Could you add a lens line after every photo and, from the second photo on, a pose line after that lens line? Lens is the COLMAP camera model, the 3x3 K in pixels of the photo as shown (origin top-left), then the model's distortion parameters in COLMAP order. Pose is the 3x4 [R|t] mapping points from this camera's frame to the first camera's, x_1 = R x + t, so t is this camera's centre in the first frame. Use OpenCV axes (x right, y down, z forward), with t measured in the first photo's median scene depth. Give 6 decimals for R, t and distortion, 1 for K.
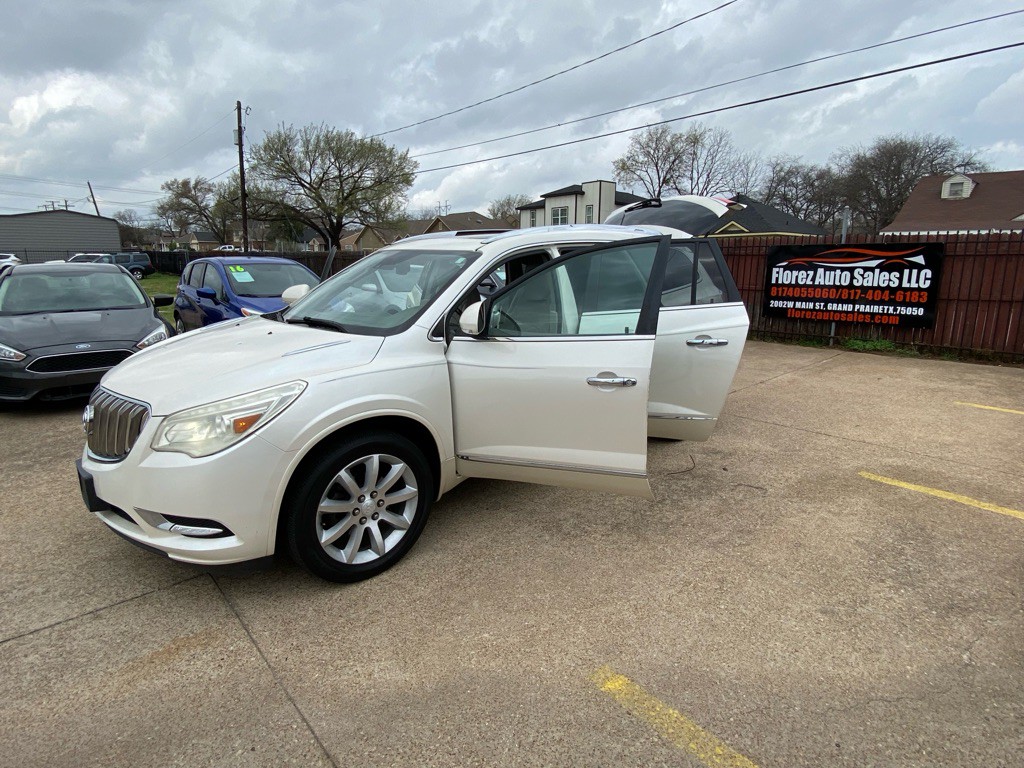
lens RADIAL K [[556.9, 0, 511.5], [0, 556.9, 380.9], [0, 0, 1]] dist [0.015495, -0.019785]
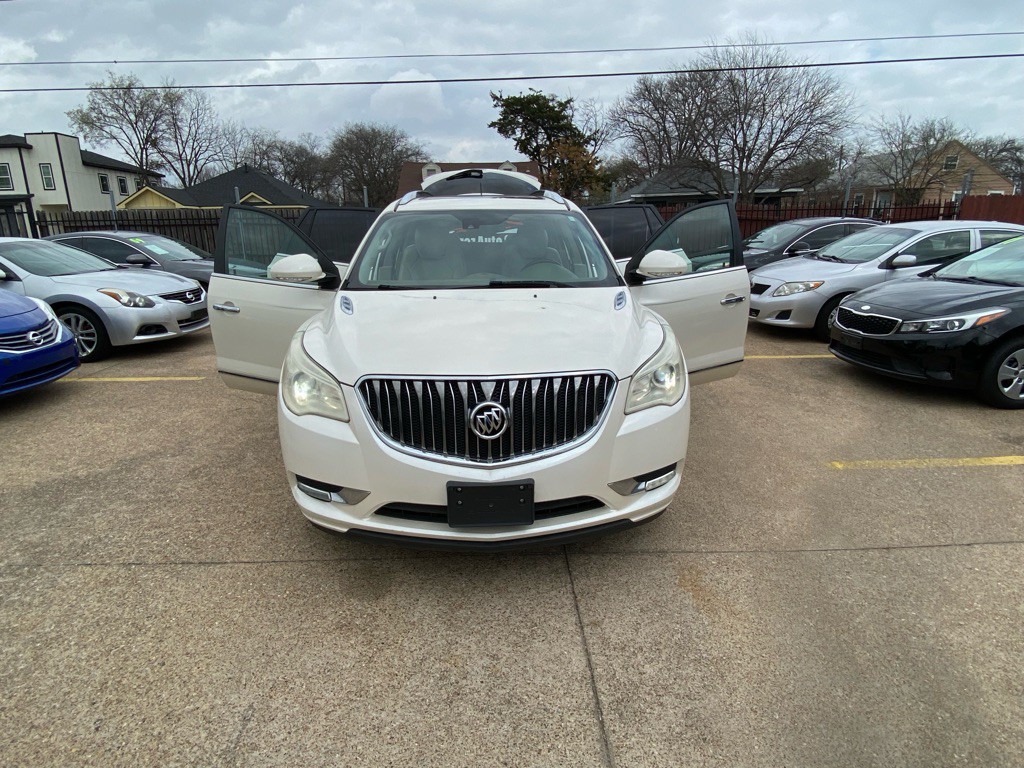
lens RADIAL K [[556.9, 0, 509.0], [0, 556.9, 377.3], [0, 0, 1]] dist [0.015495, -0.019785]
pose [[0.645413, -0.201686, 0.736726, -0.664174], [0.173536, 0.978006, 0.115712, -0.037836], [-0.743860, 0.053166, 0.666218, 0.235734]]
